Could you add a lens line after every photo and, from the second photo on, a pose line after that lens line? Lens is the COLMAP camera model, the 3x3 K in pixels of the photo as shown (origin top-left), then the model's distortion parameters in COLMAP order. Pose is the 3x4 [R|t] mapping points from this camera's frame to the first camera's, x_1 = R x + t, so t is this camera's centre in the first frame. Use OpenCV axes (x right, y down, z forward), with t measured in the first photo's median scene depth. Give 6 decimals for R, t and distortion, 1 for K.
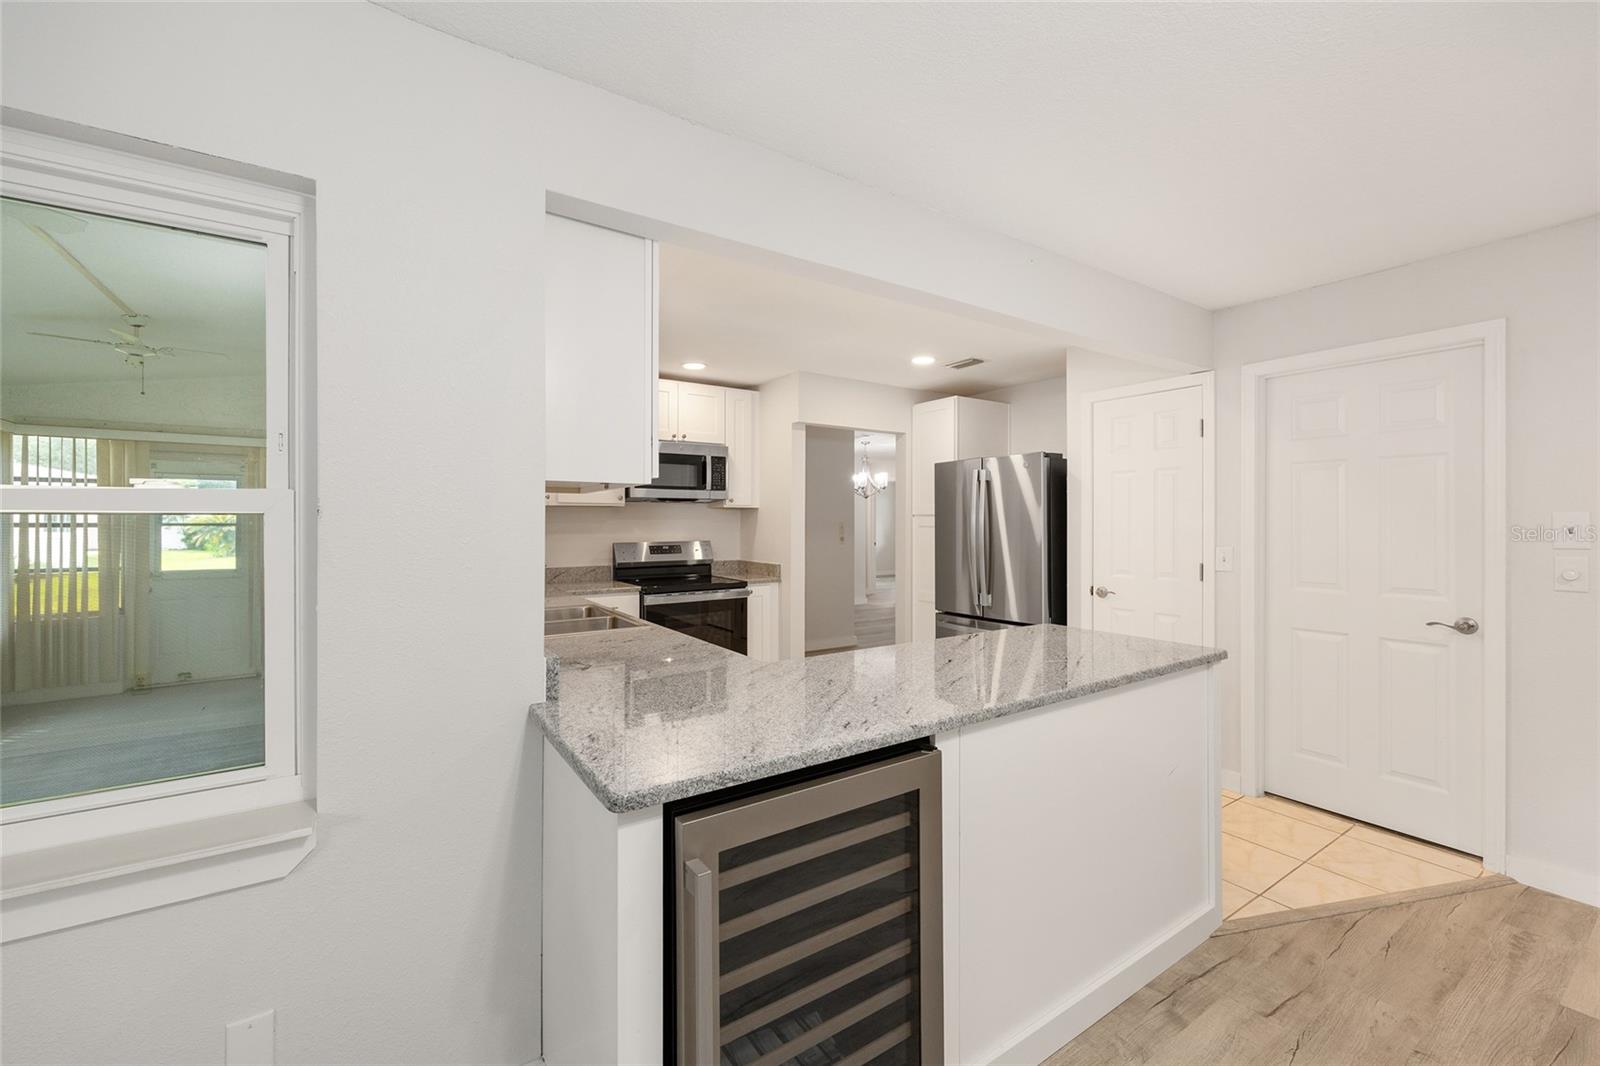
lens RADIAL K [[641.7, 0, 804.5], [0, 641.7, 527.9], [0, 0, 1]] dist [-0.001698, 0.000694]
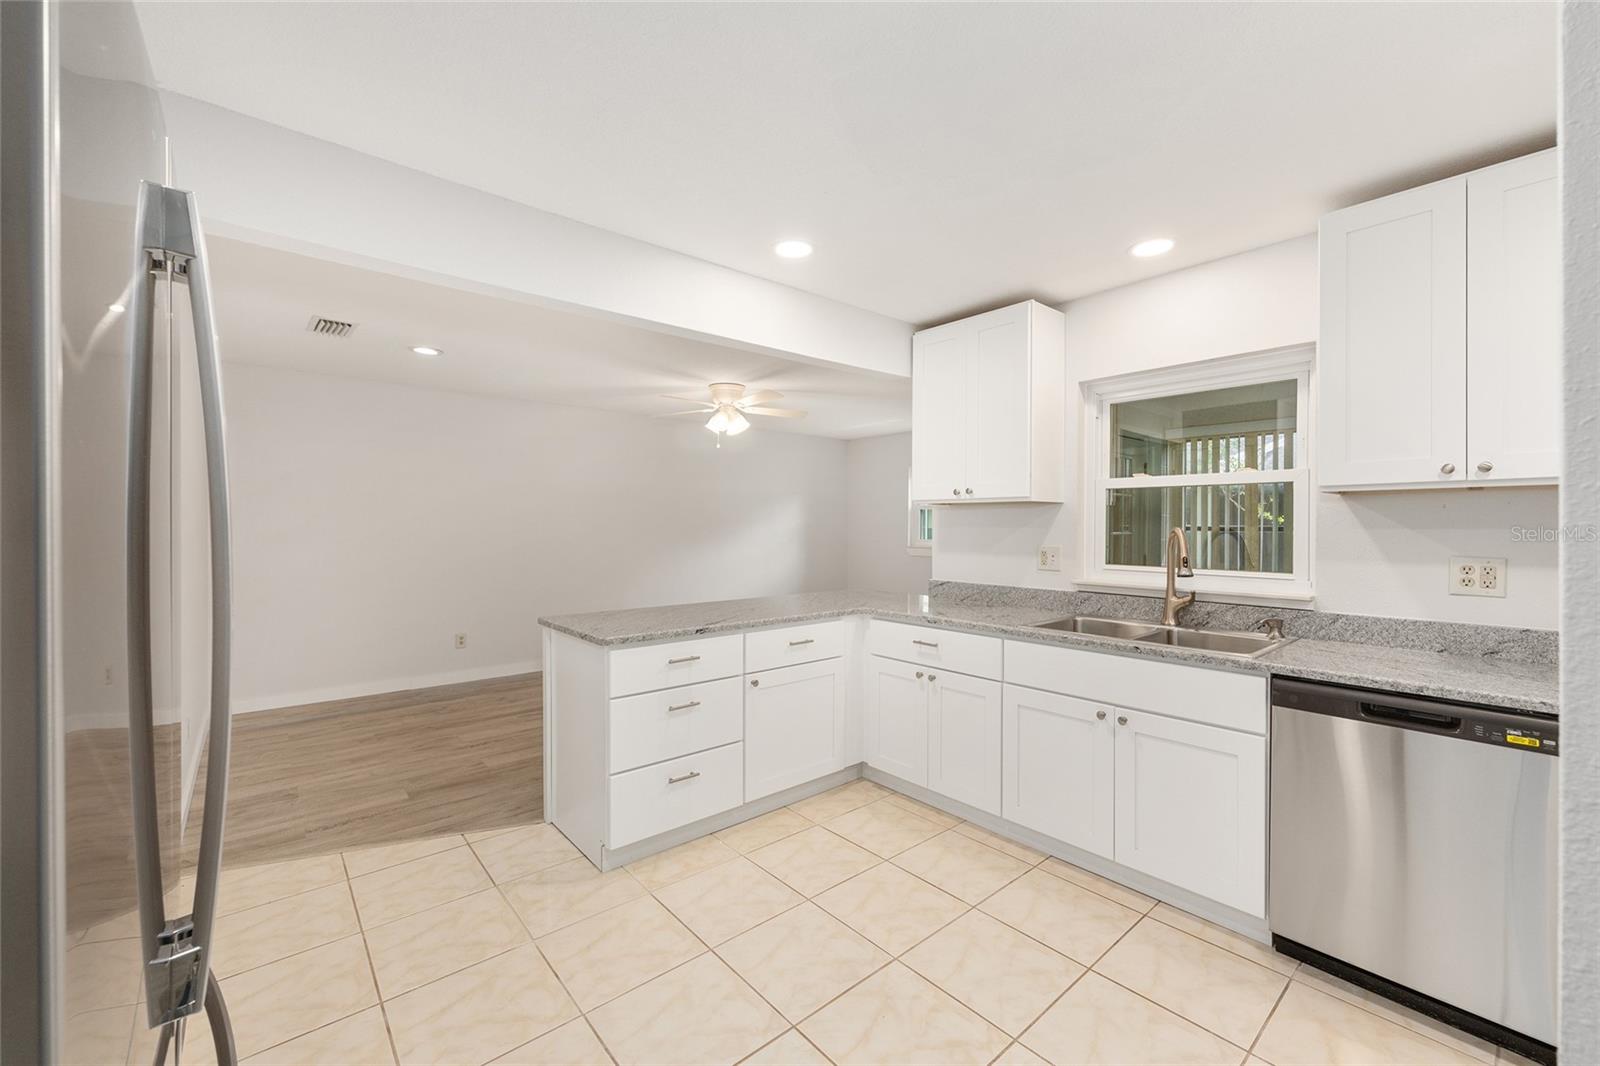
lens RADIAL K [[643.3, 0, 805.4], [0, 643.3, 521.3], [0, 0, 1]] dist [-0.005483, 0.002560]
pose [[-0.992501, -0.004189, -0.122165, 0.145895], [-0.004916, 0.999972, 0.005652, -0.011850], [0.122138, 0.006210, -0.992494, 1.289885]]
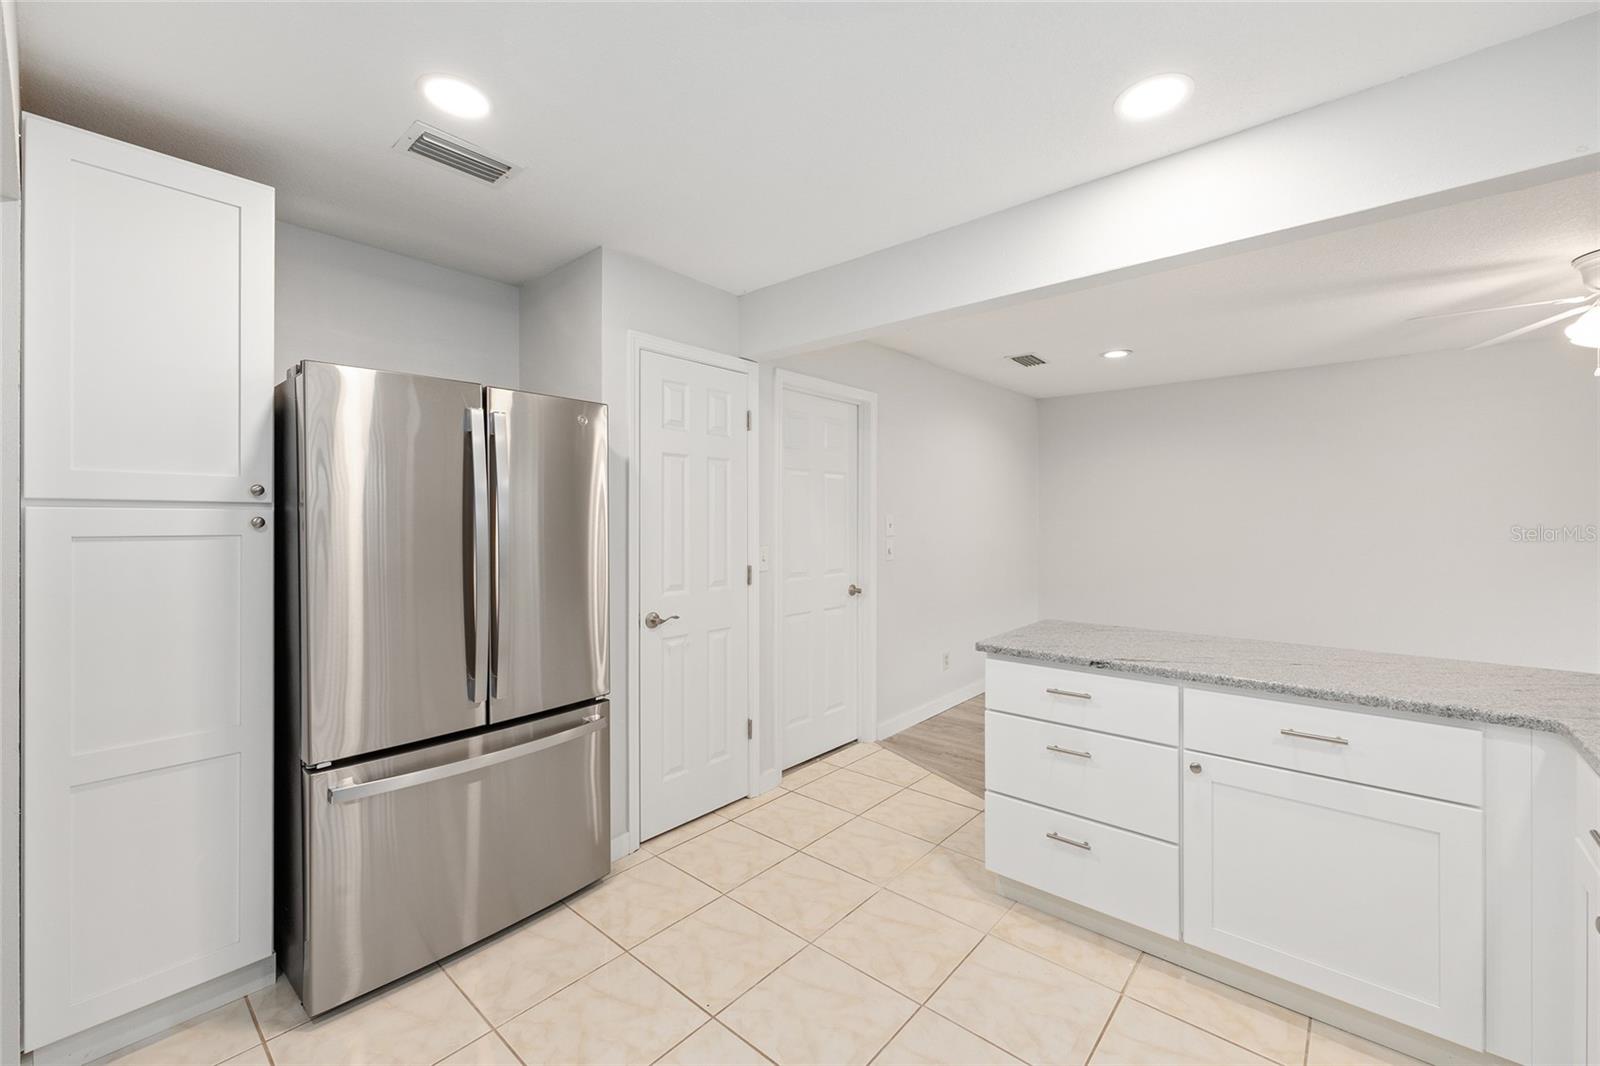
lens RADIAL K [[649.5, 0, 811.7], [0, 649.5, 515.3], [0, 0, 1]] dist [-0.002359, -0.000112]
pose [[-0.272776, 0.003450, 0.962071, -0.261970], [0.007096, 0.999974, -0.001574, -0.012815], [-0.962051, 0.006398, -0.272794, 0.973713]]
